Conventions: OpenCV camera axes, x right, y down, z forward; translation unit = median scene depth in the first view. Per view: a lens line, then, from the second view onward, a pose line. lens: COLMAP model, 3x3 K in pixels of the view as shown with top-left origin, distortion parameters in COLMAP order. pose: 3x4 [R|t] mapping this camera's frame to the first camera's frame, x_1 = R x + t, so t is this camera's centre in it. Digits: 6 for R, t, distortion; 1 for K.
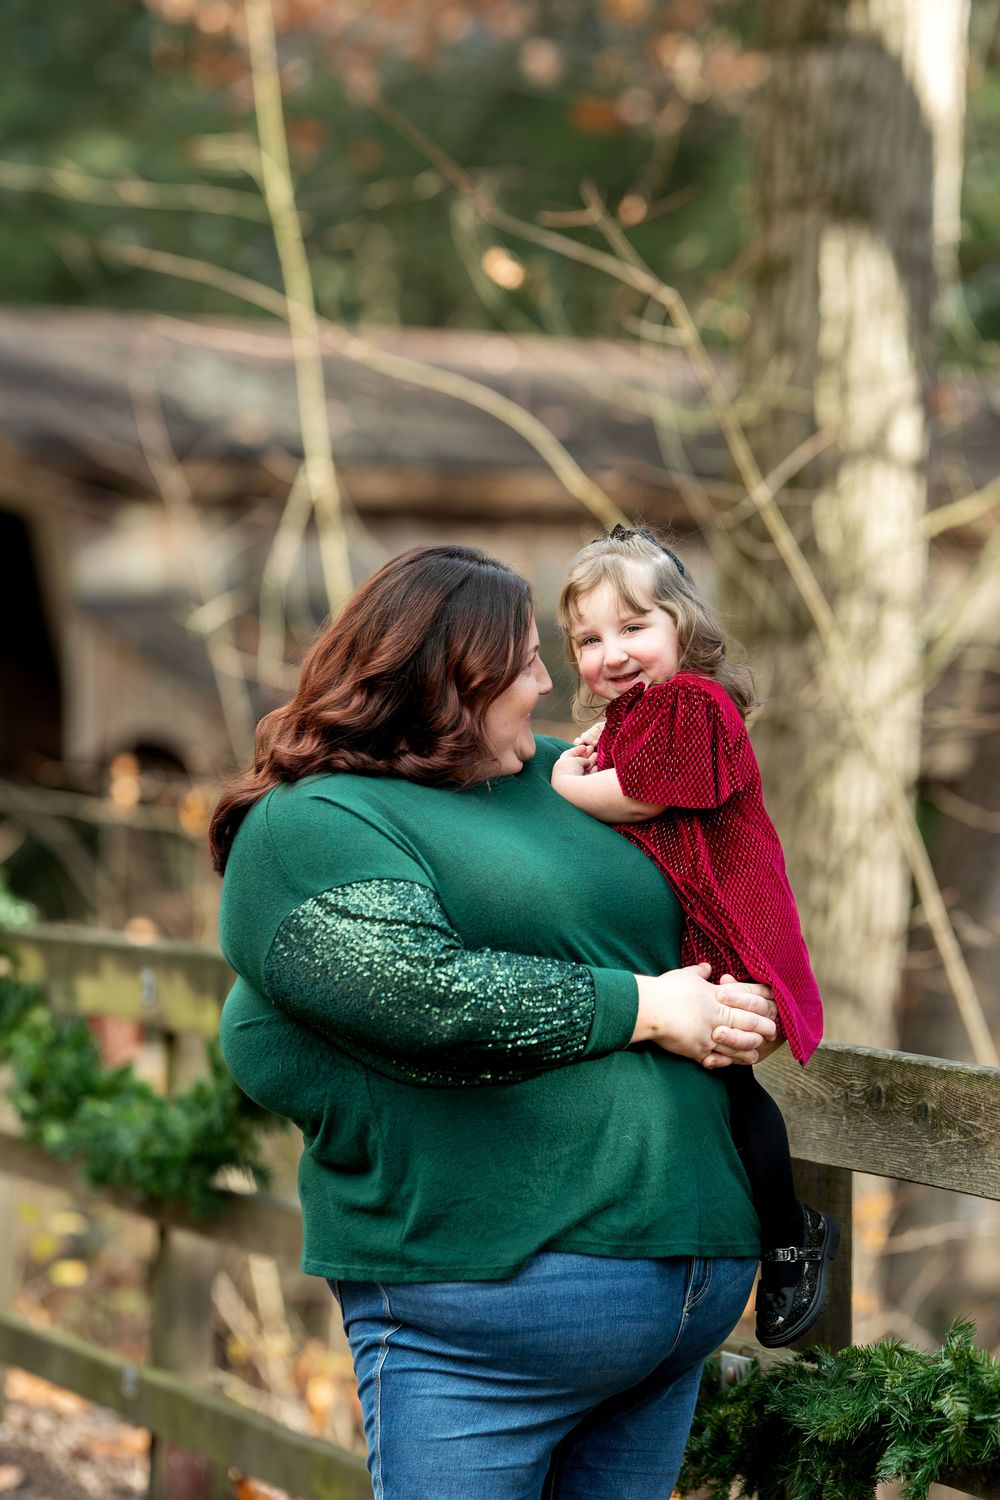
lens RADIAL K [[5828.7, 0, 538.2], [0, 5828.7, 755.9], [0, 0, 1]] dist [-0.013910, 0.000000]
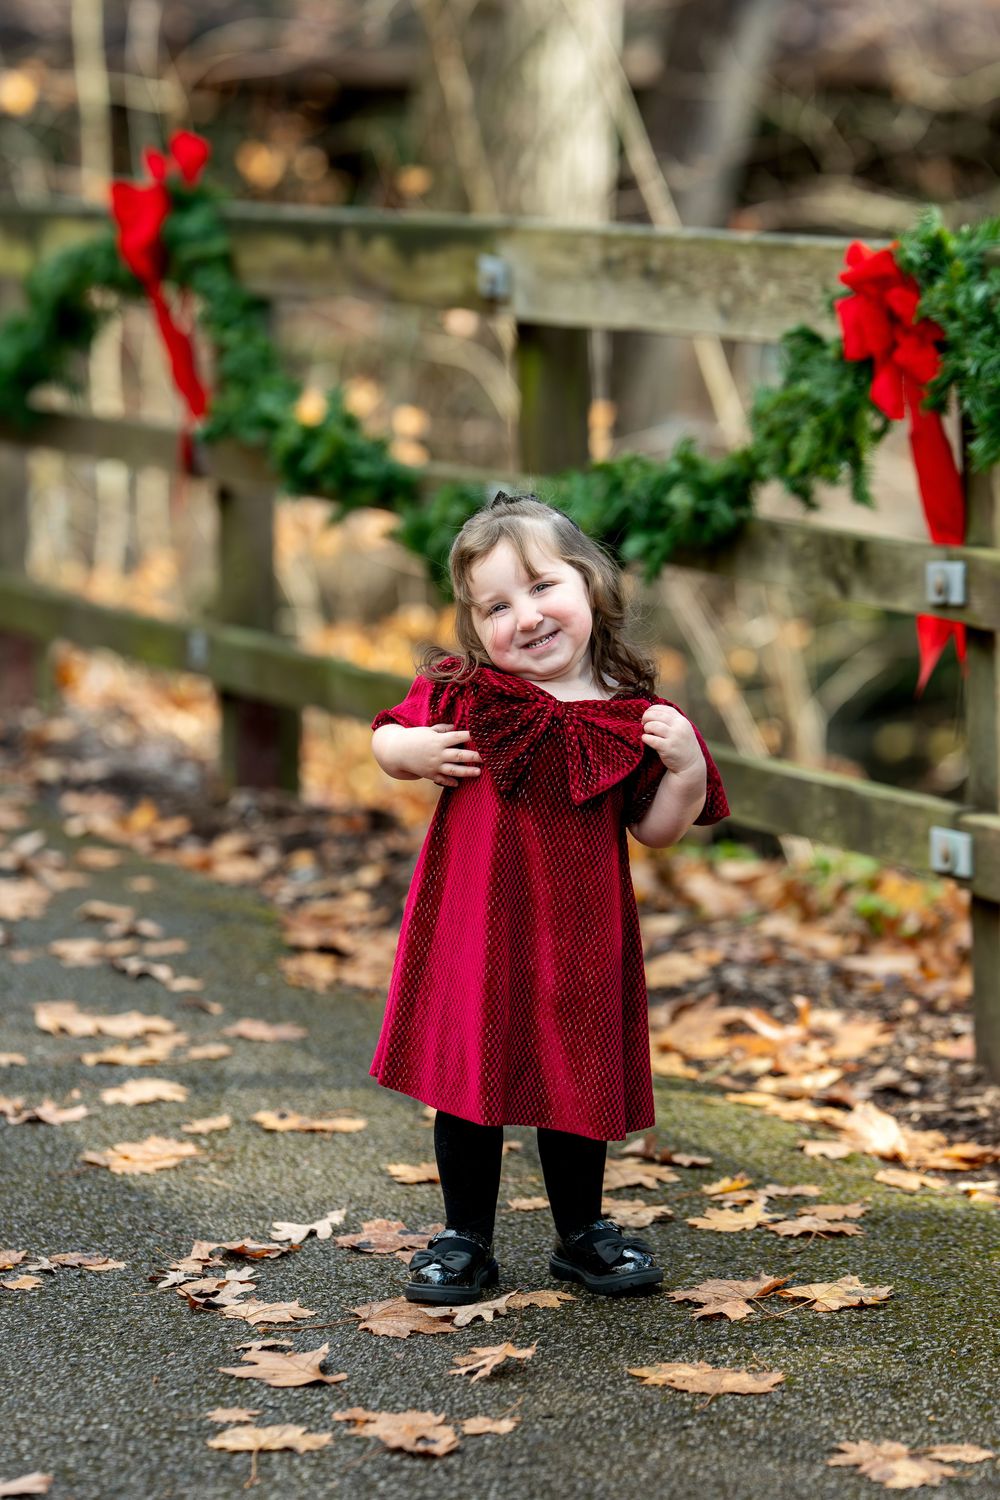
lens RADIAL K [[5828.7, 0, 556.2], [0, 5828.7, 773.6], [0, 0, 1]] dist [-0.013910, 0.000000]
pose [[0.997869, -0.037778, 0.053209, -0.024074], [0.031324, 0.992601, 0.117310, 0.021190], [-0.057247, -0.115393, 0.991669, -0.246116]]
